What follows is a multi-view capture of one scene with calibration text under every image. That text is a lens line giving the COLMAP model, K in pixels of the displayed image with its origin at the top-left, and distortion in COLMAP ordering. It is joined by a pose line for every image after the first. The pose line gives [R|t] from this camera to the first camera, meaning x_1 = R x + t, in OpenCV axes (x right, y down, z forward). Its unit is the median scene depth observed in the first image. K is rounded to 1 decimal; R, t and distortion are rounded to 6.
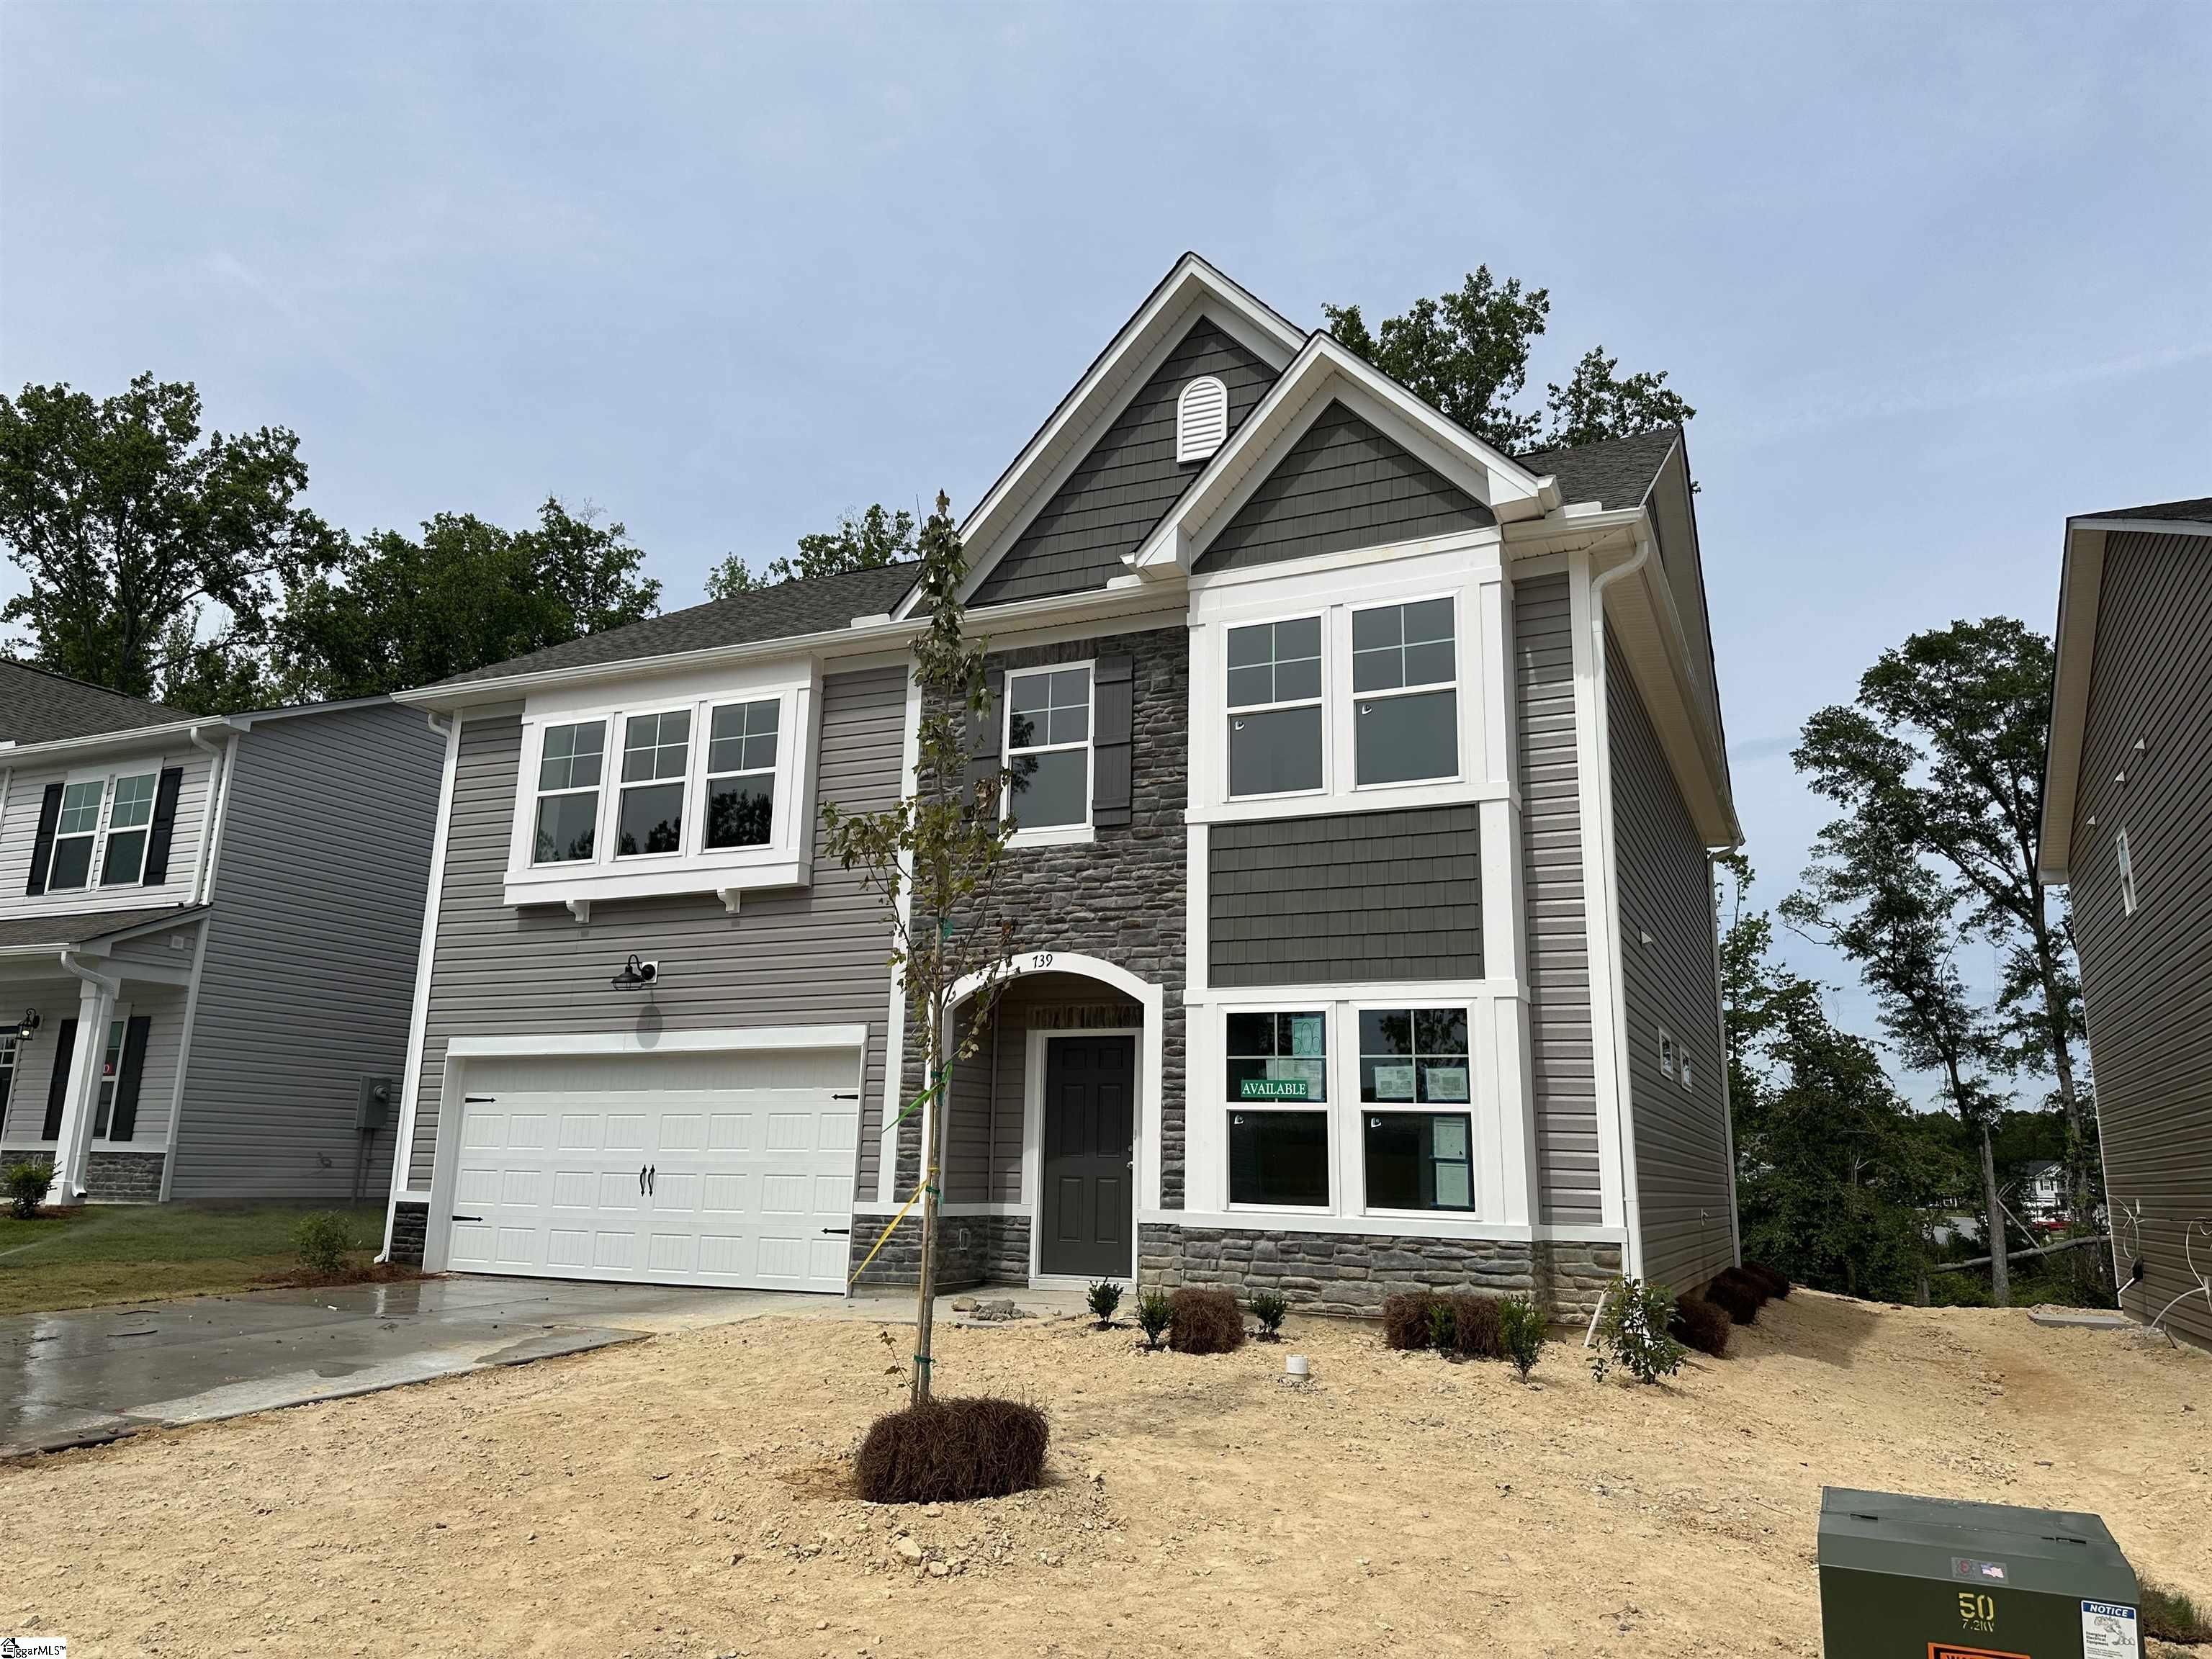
lens RADIAL K [[1555.7, 0, 1109.8], [0, 1555.7, 815.8], [0, 0, 1]] dist [0.083769, -0.164421]
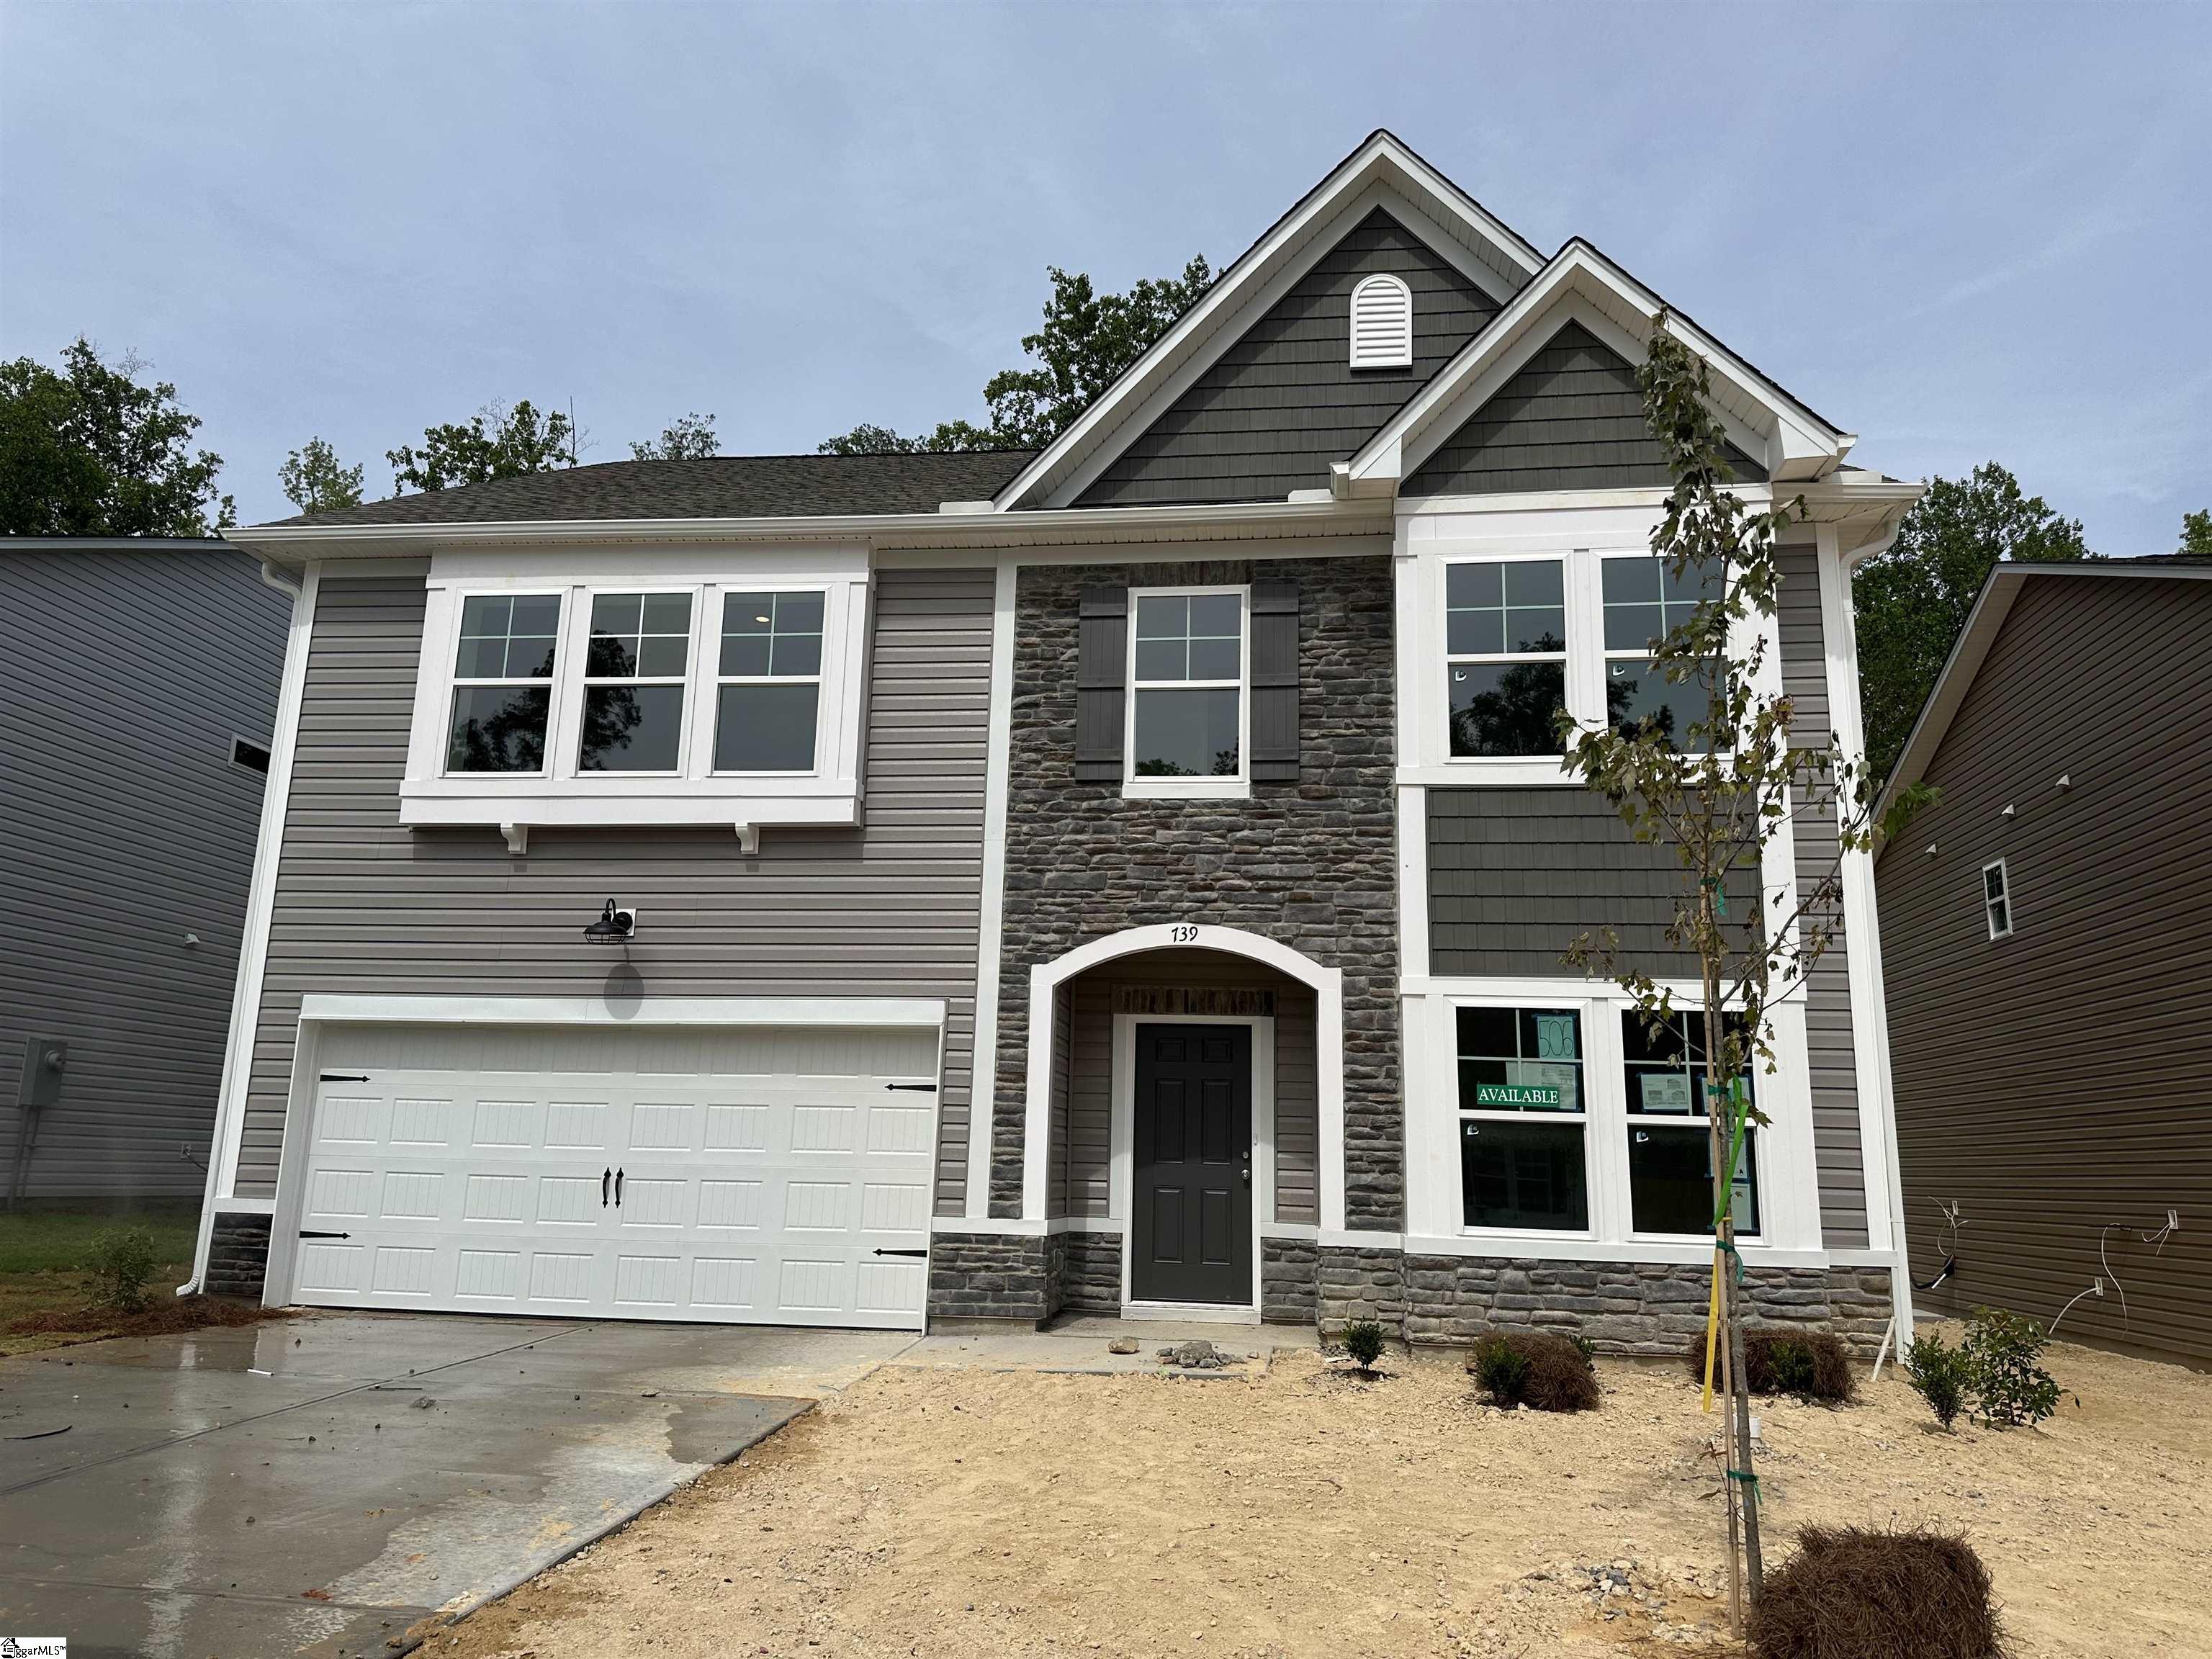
lens RADIAL K [[1527.2, 0, 991.1], [0, 1527.2, 832.8], [0, 0, 1]] dist [0.087822, -0.156998]
pose [[0.953598, 0.068325, 0.293229, -0.380087], [-0.075219, 0.997091, 0.012285, 0.035190], [-0.291537, -0.033772, 0.955963, 0.233697]]
